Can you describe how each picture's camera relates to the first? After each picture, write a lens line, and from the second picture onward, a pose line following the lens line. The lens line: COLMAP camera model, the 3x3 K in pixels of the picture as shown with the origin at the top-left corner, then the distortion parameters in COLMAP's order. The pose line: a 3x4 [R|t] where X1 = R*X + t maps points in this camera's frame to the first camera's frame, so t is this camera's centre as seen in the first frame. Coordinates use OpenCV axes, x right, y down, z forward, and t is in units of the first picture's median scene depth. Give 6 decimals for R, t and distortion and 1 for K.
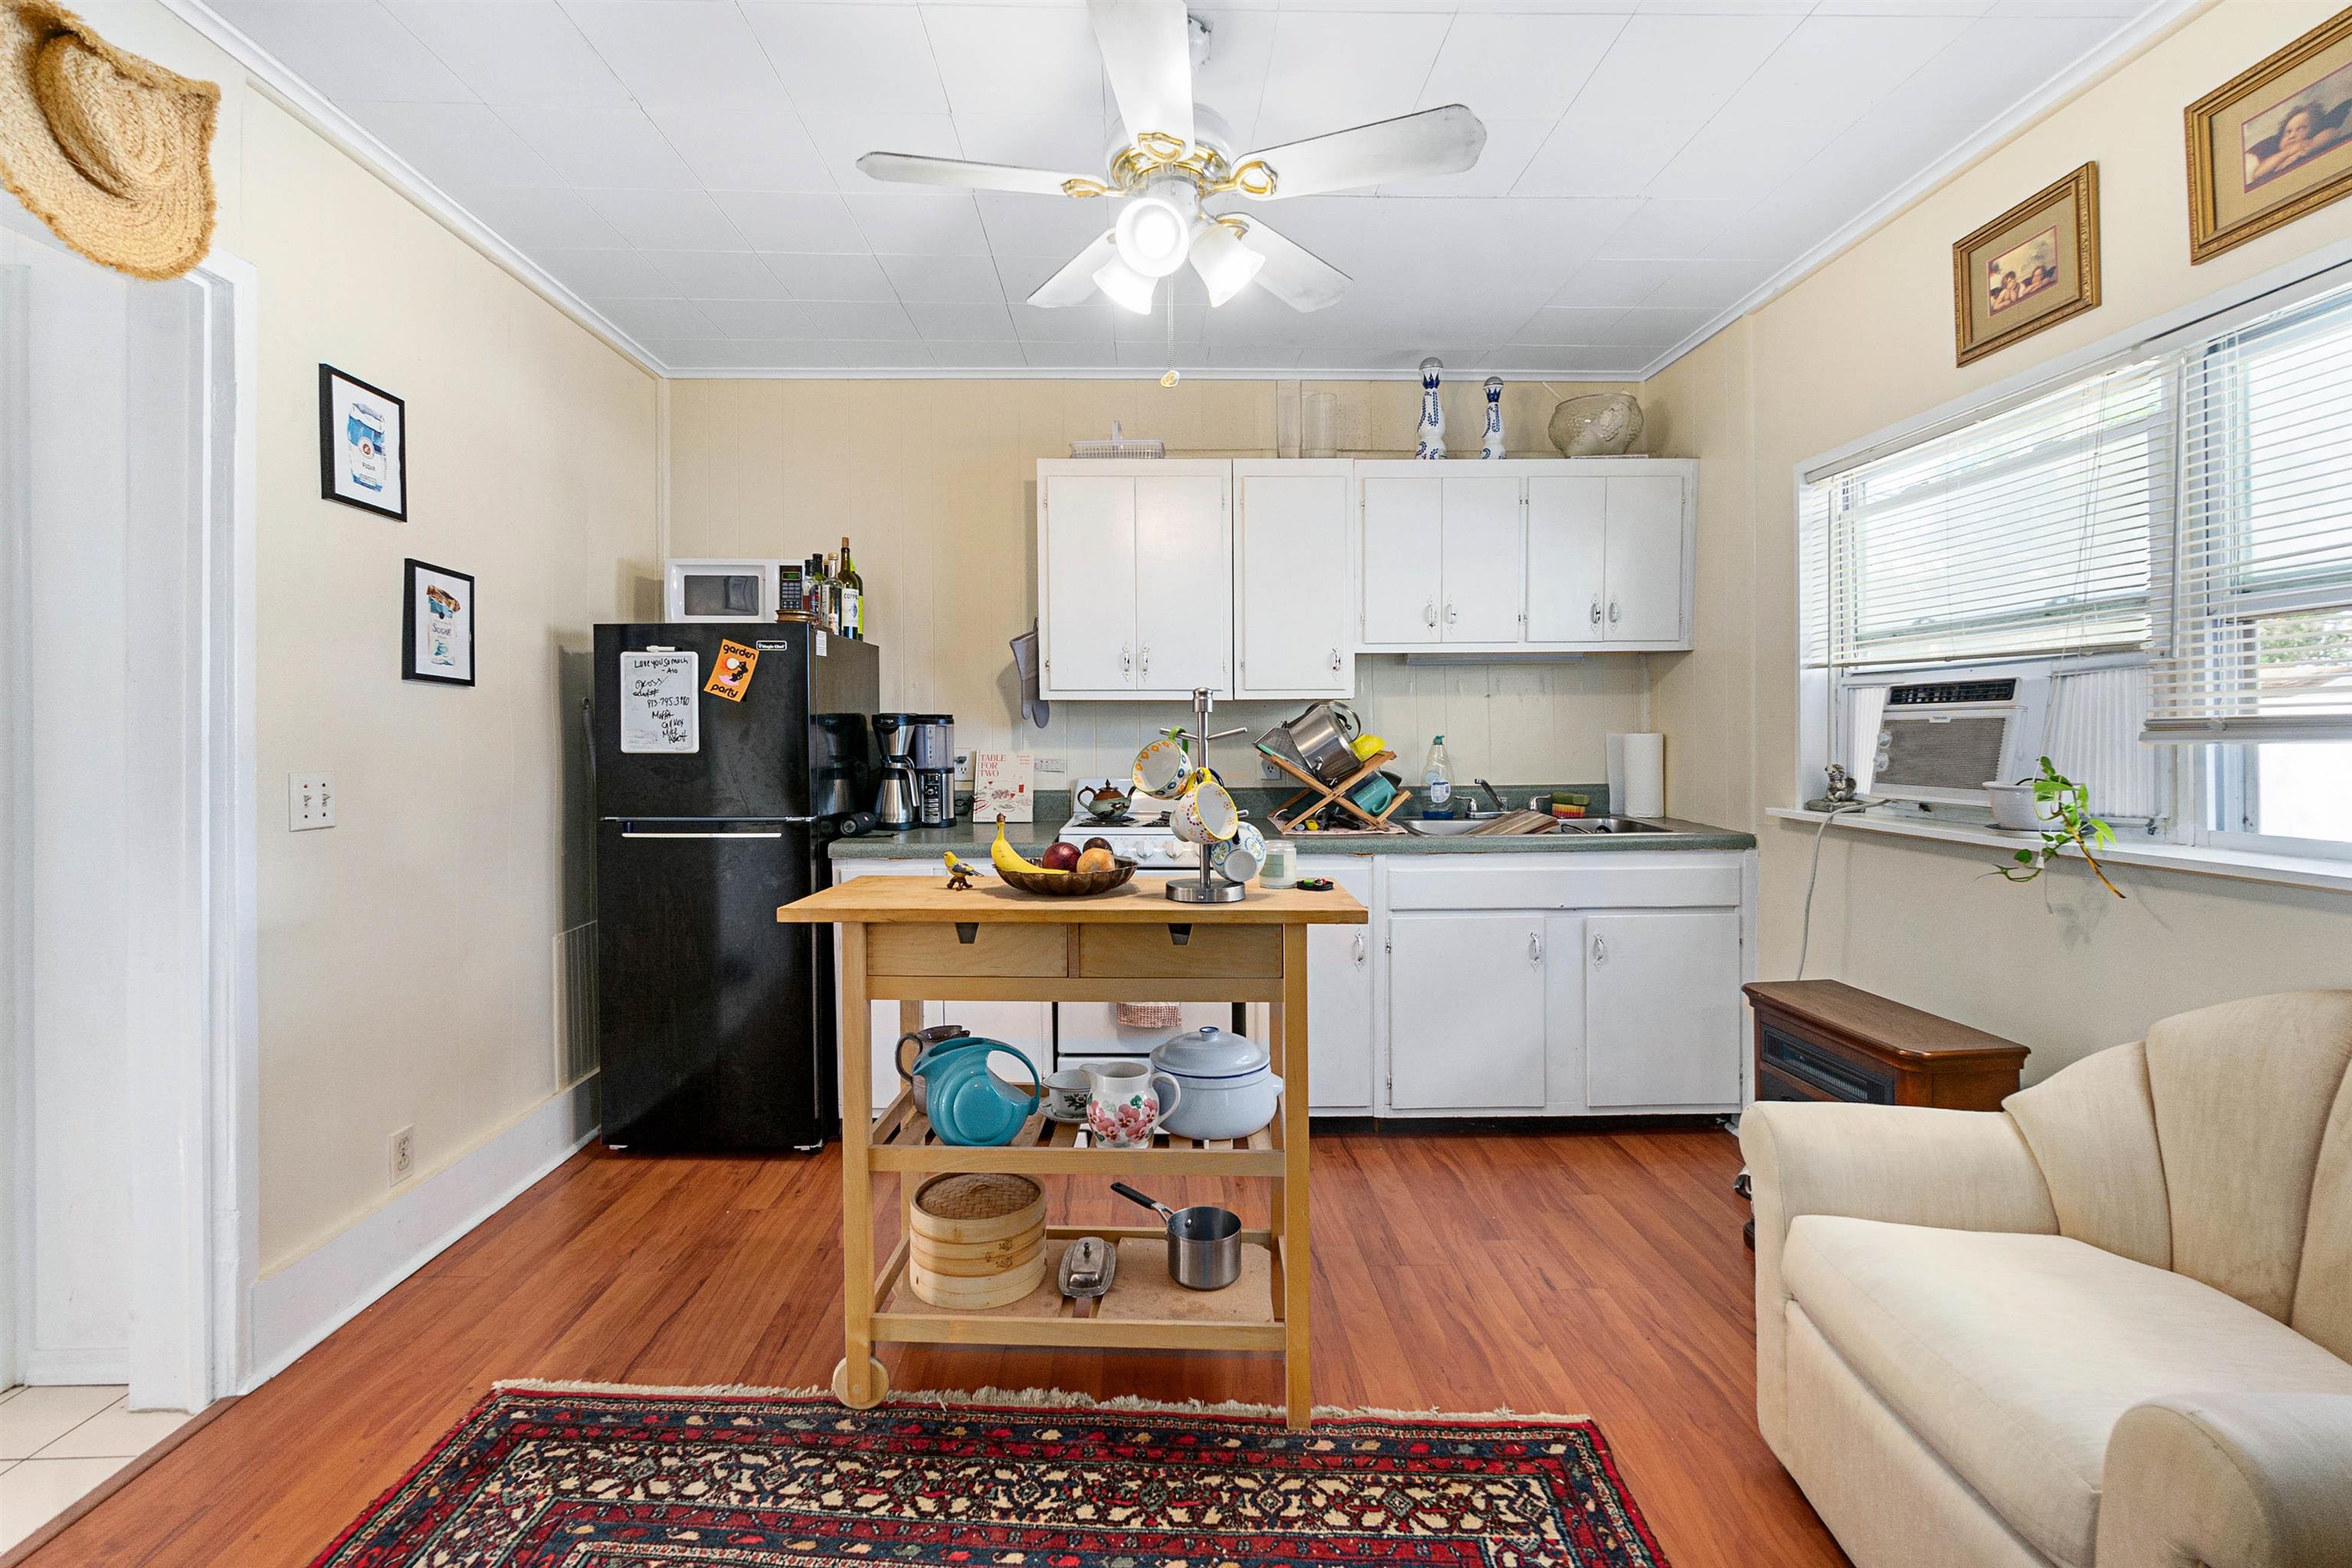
lens RADIAL K [[1016.3, 0, 1183.5], [0, 1016.3, 739.7], [0, 0, 1]] dist [0.000628, 0.000079]
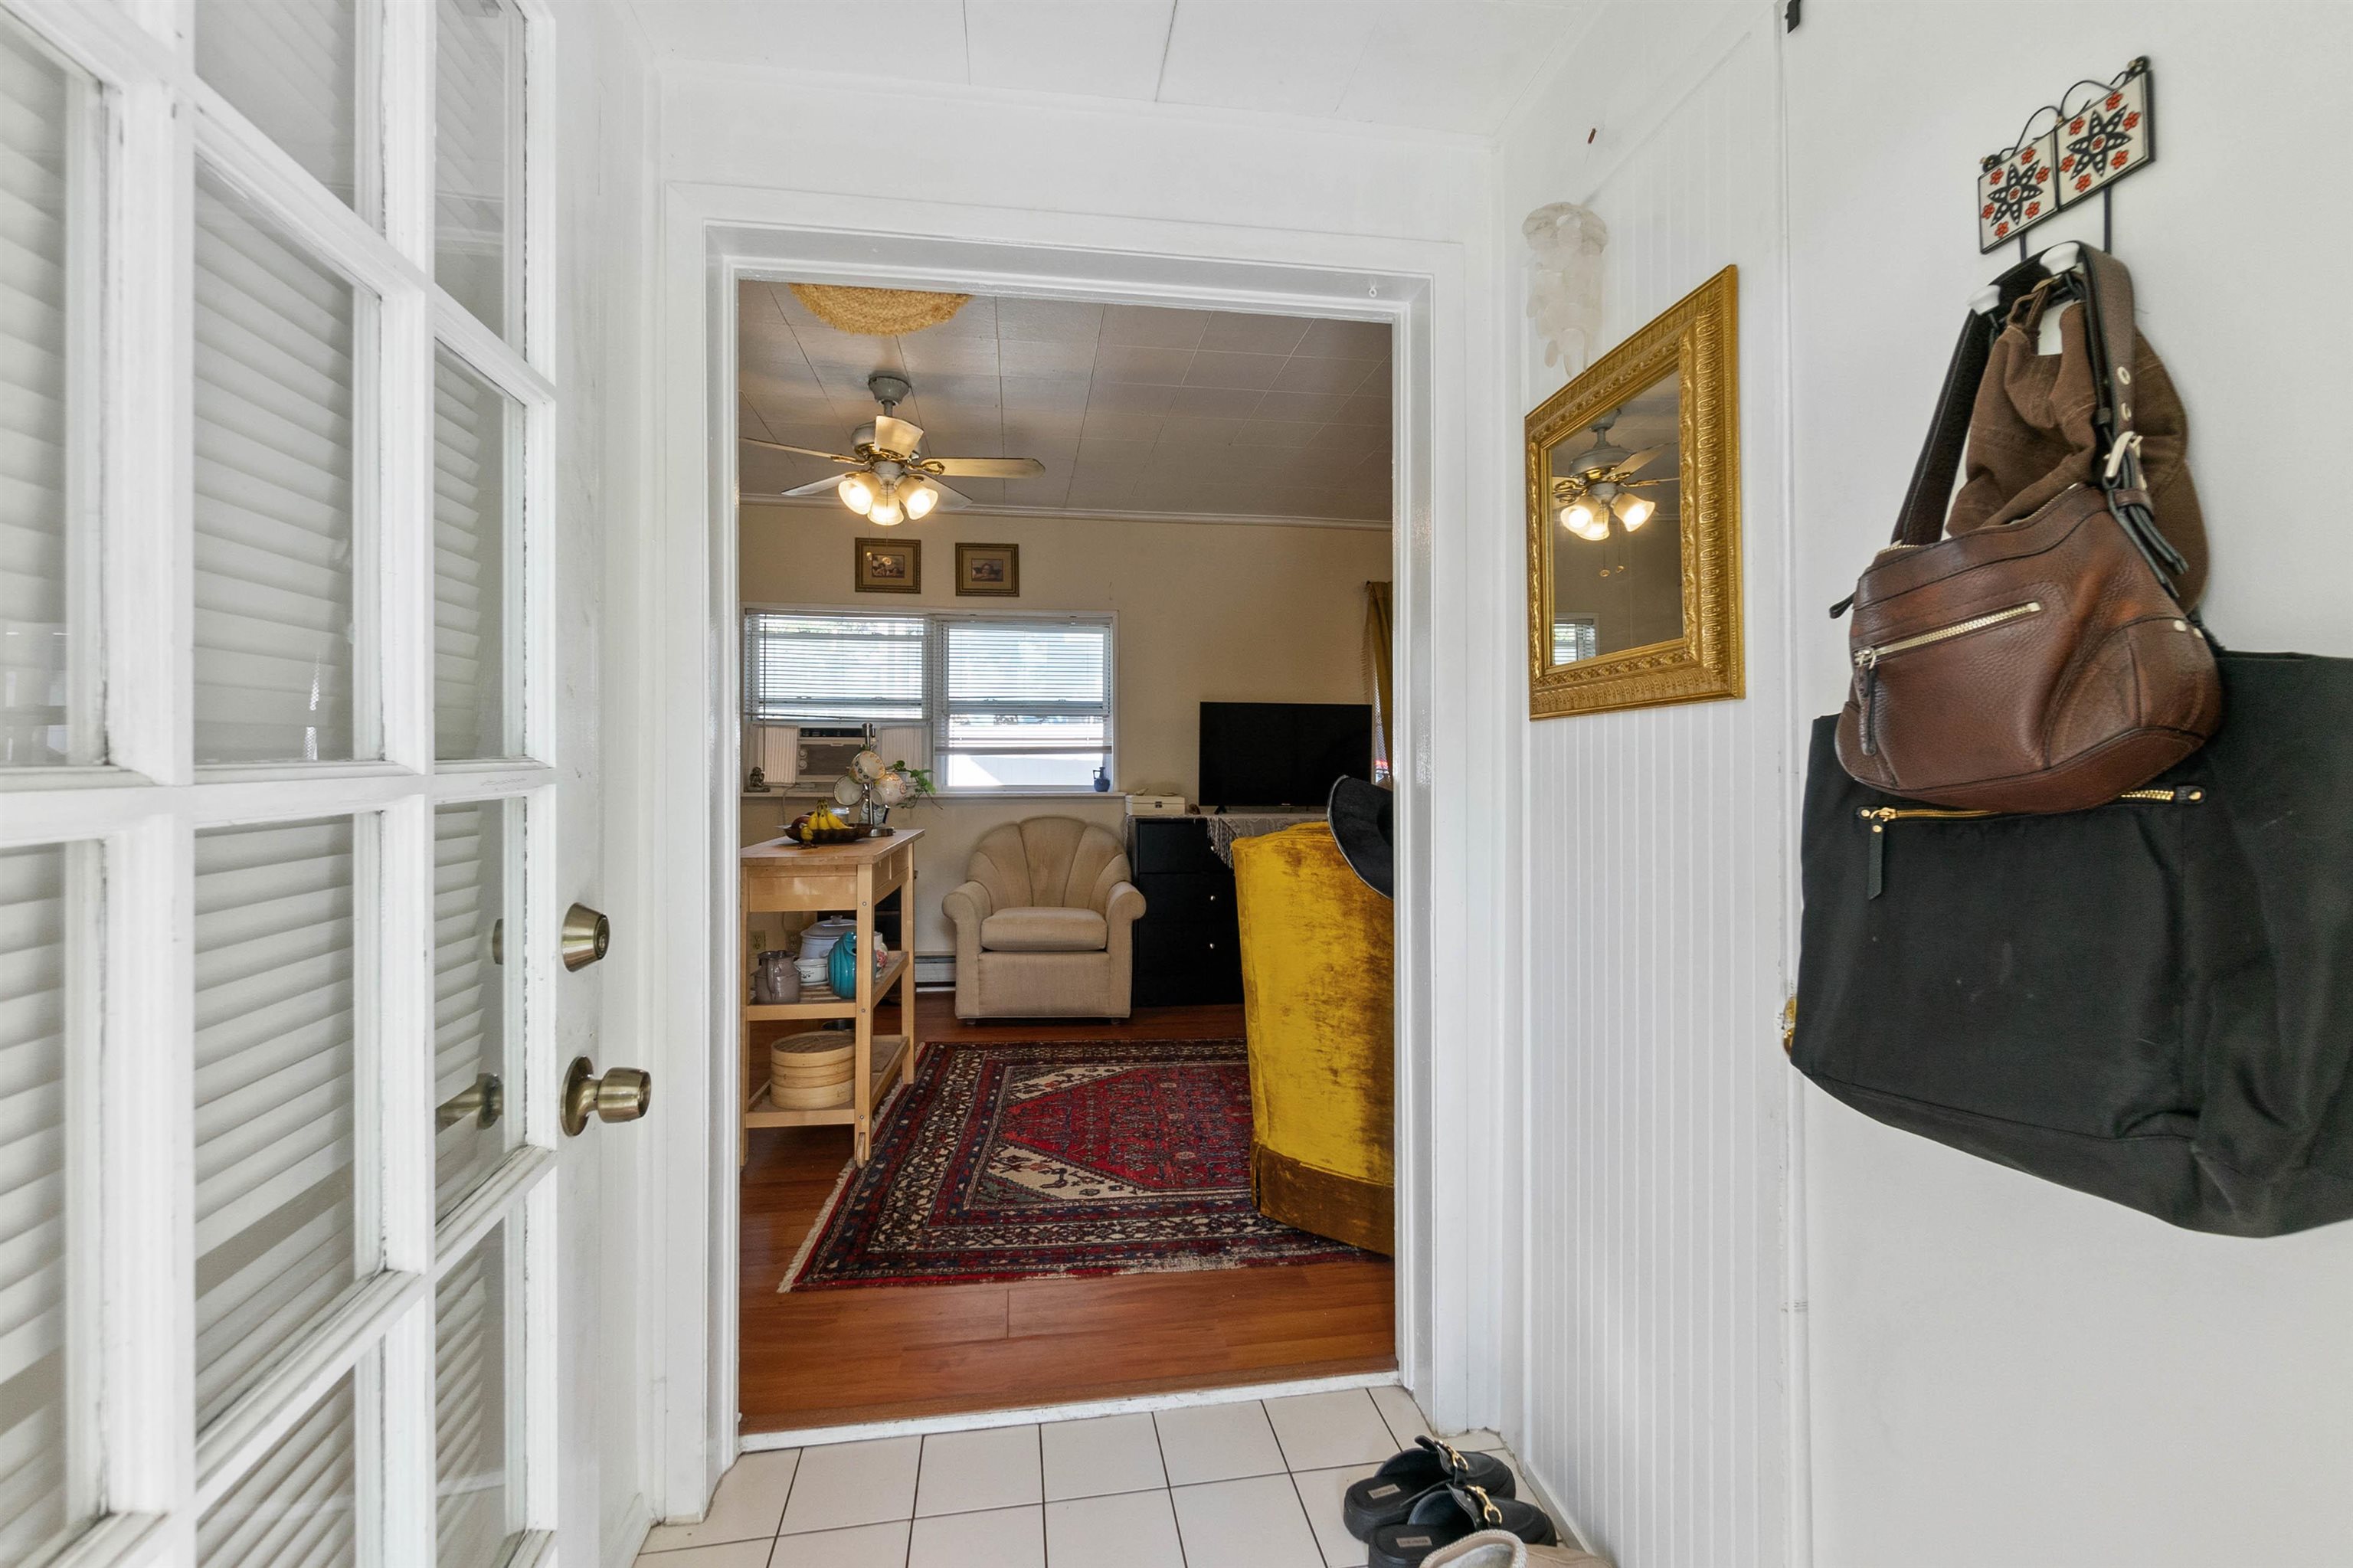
lens RADIAL K [[1016.8, 0, 1183.7], [0, 1016.8, 764.3], [0, 0, 1]] dist [0.000628, 0.000079]
pose [[-0.151533, 0.001976, 0.988450, -2.015833], [0.008215, 0.999966, -0.000739, 0.039328], [-0.988418, 0.008008, -0.151544, 0.765874]]
